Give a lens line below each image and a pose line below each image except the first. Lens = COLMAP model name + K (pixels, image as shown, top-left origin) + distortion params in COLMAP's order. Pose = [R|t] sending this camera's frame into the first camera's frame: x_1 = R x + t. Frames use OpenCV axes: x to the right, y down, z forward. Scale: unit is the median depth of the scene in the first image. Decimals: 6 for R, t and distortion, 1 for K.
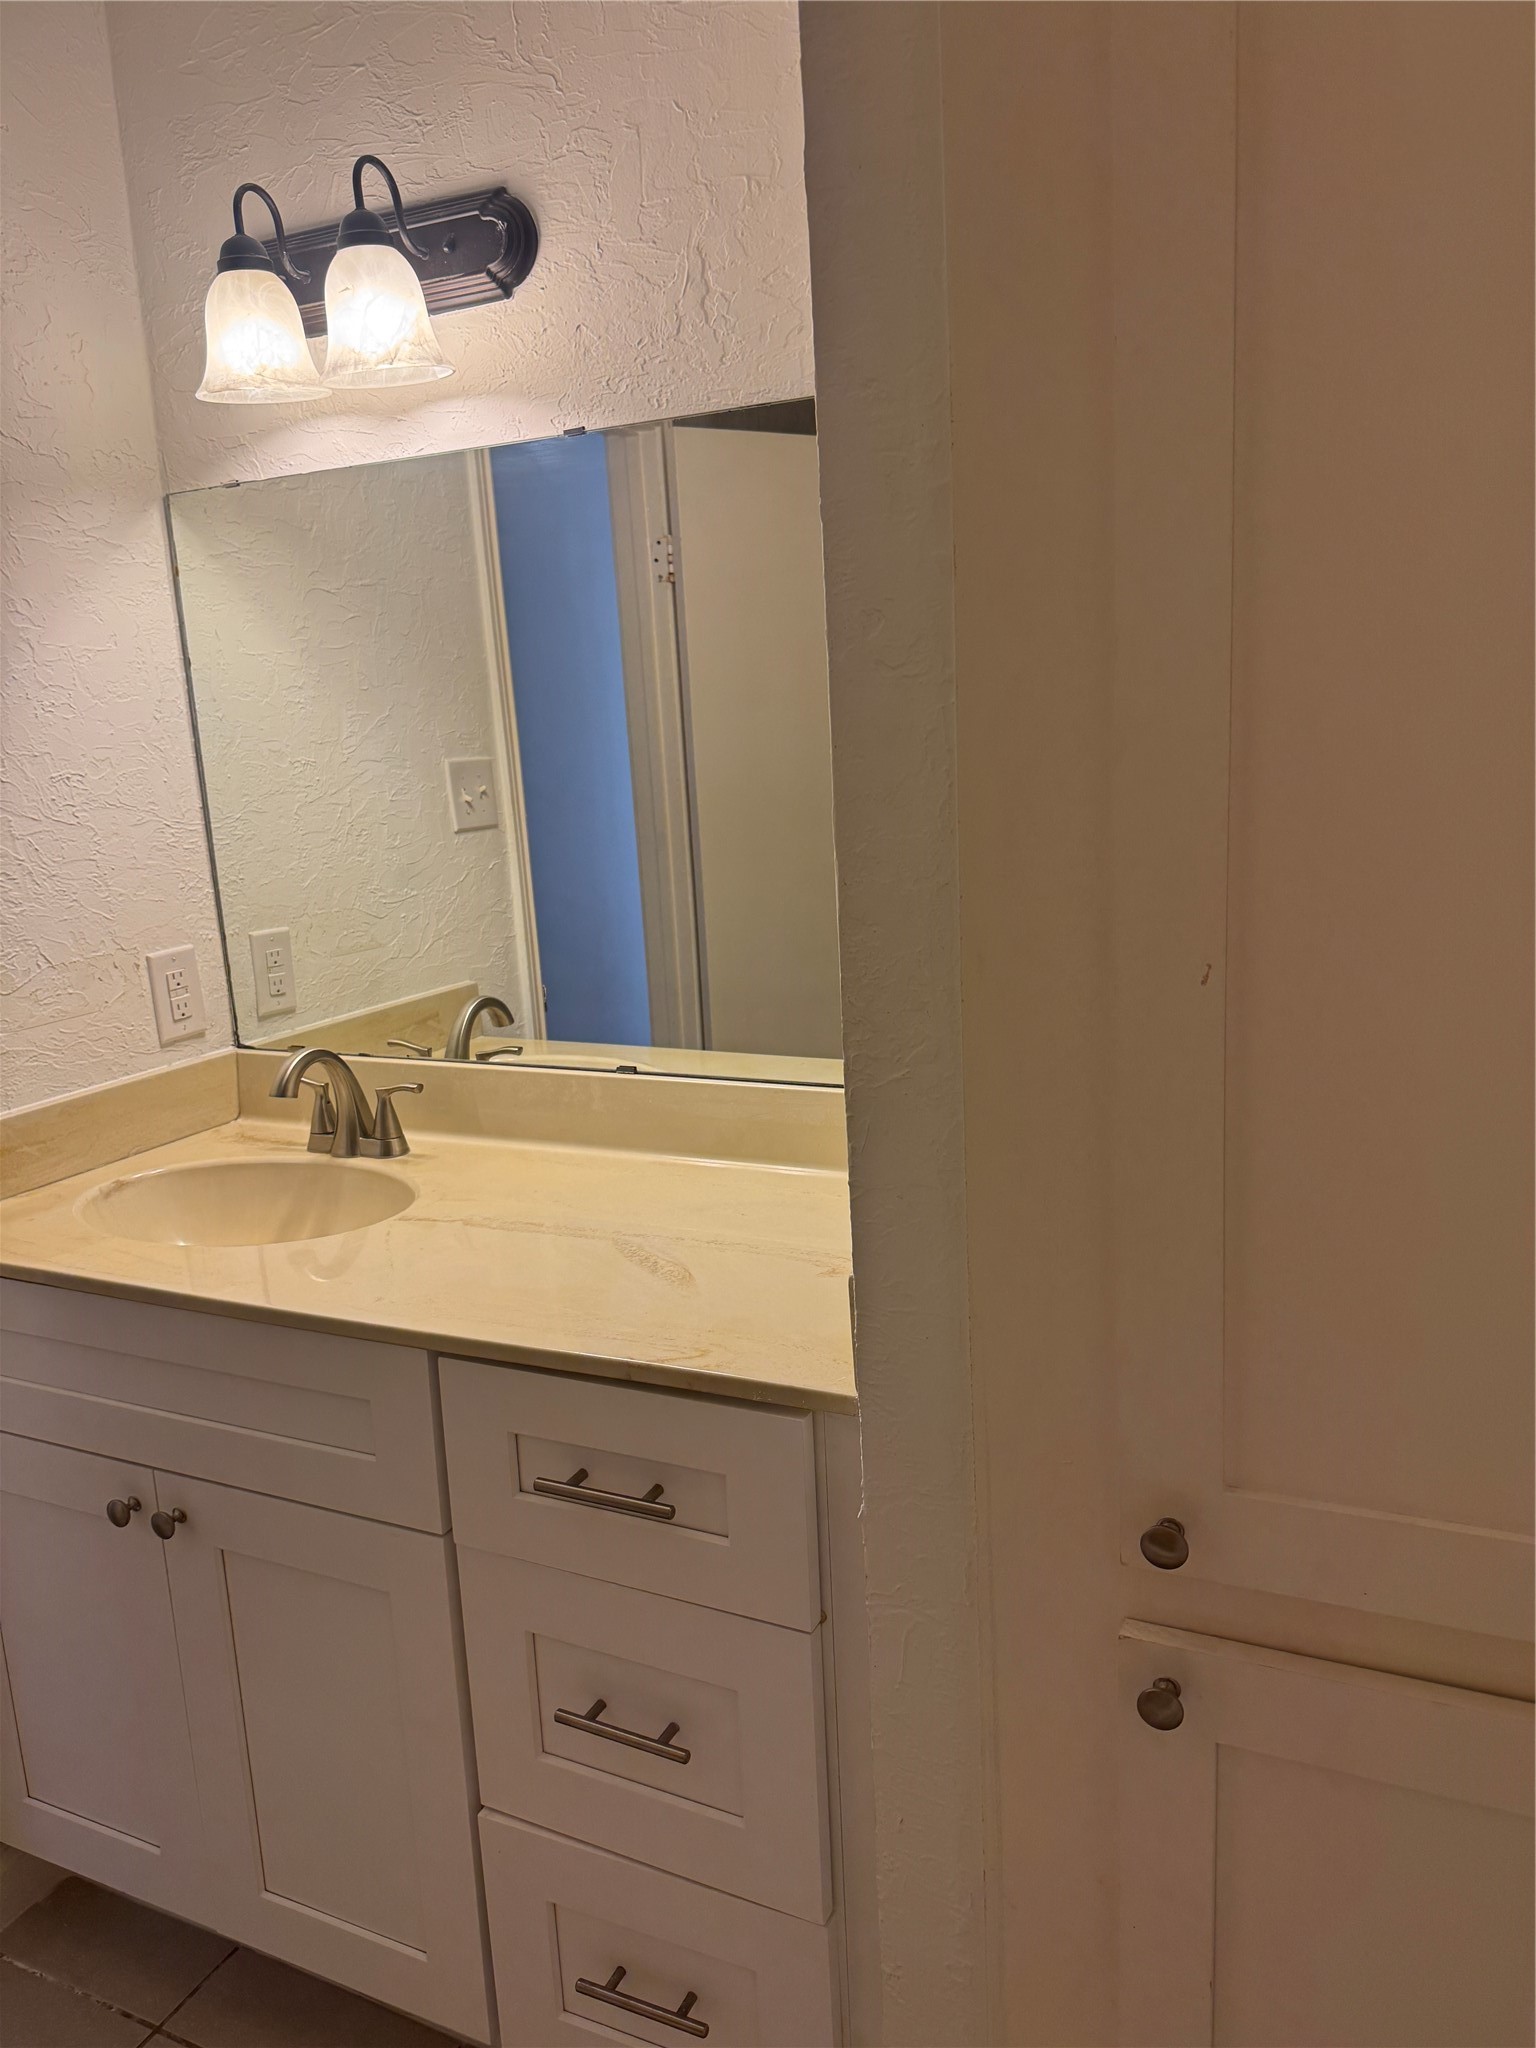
lens RADIAL K [[1448.6, 0, 773.3], [0, 1448.6, 1021.4], [0, 0, 1]] dist [0.044565, -0.058884]
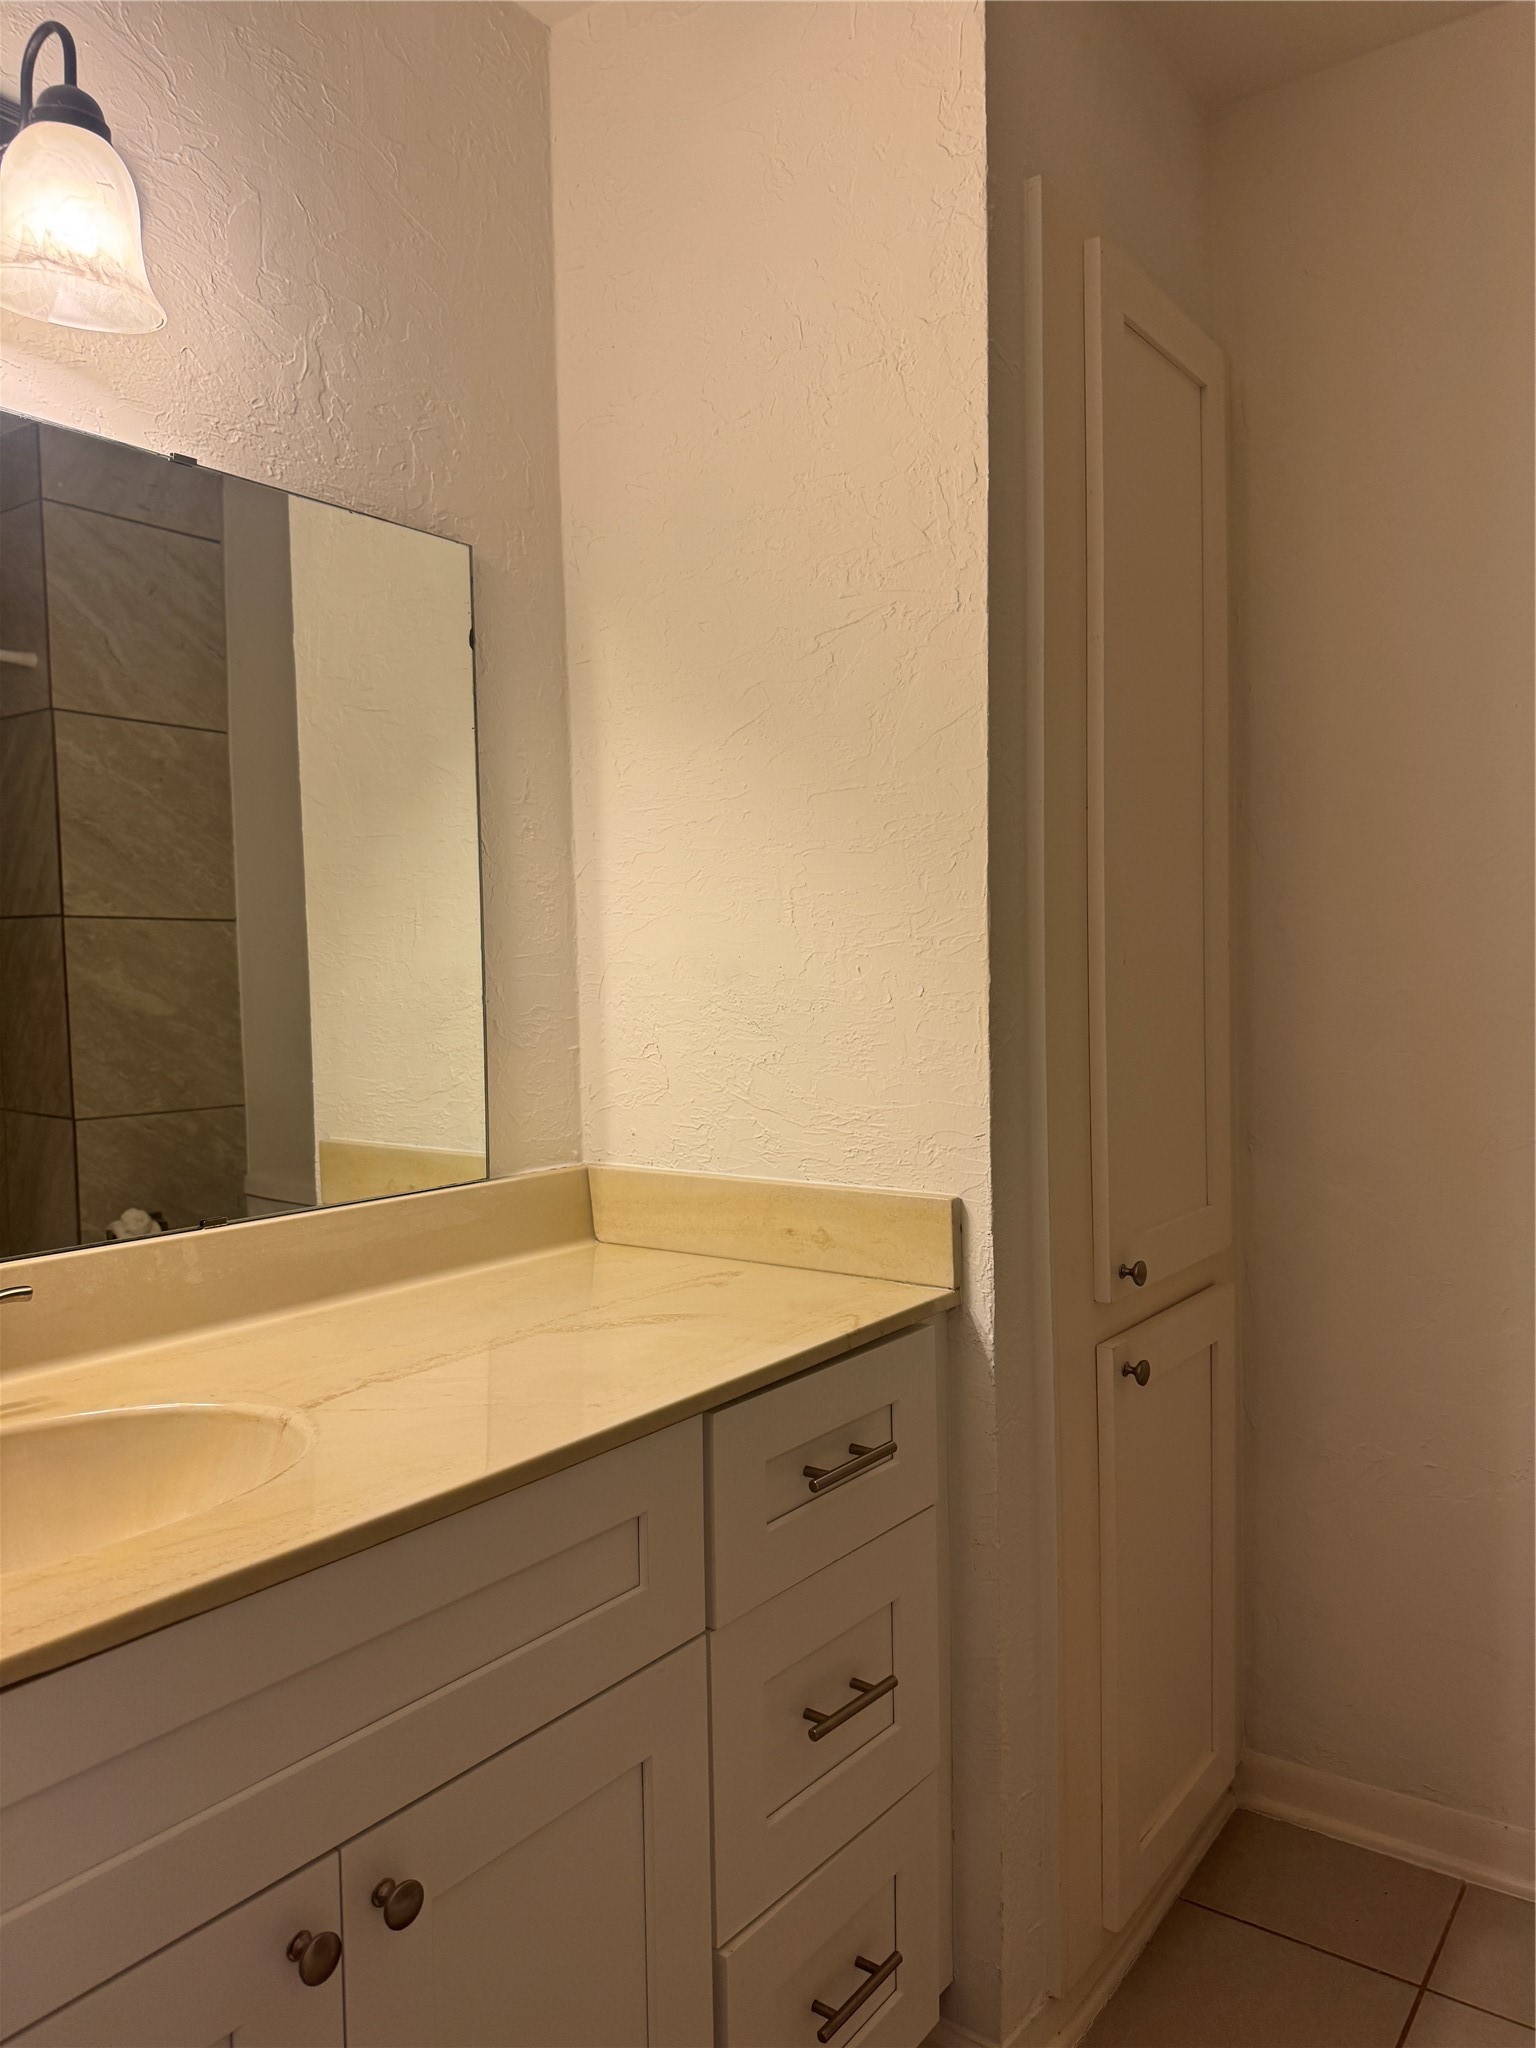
lens RADIAL K [[1448.6, 0, 770.9], [0, 1448.6, 1031.9], [0, 0, 1]] dist [0.044565, -0.058884]
pose [[0.200458, 0.000745, 0.979702, -0.959775], [0.203486, 0.978160, -0.042379, 0.030060], [-0.958337, 0.207851, 0.195929, 0.609259]]
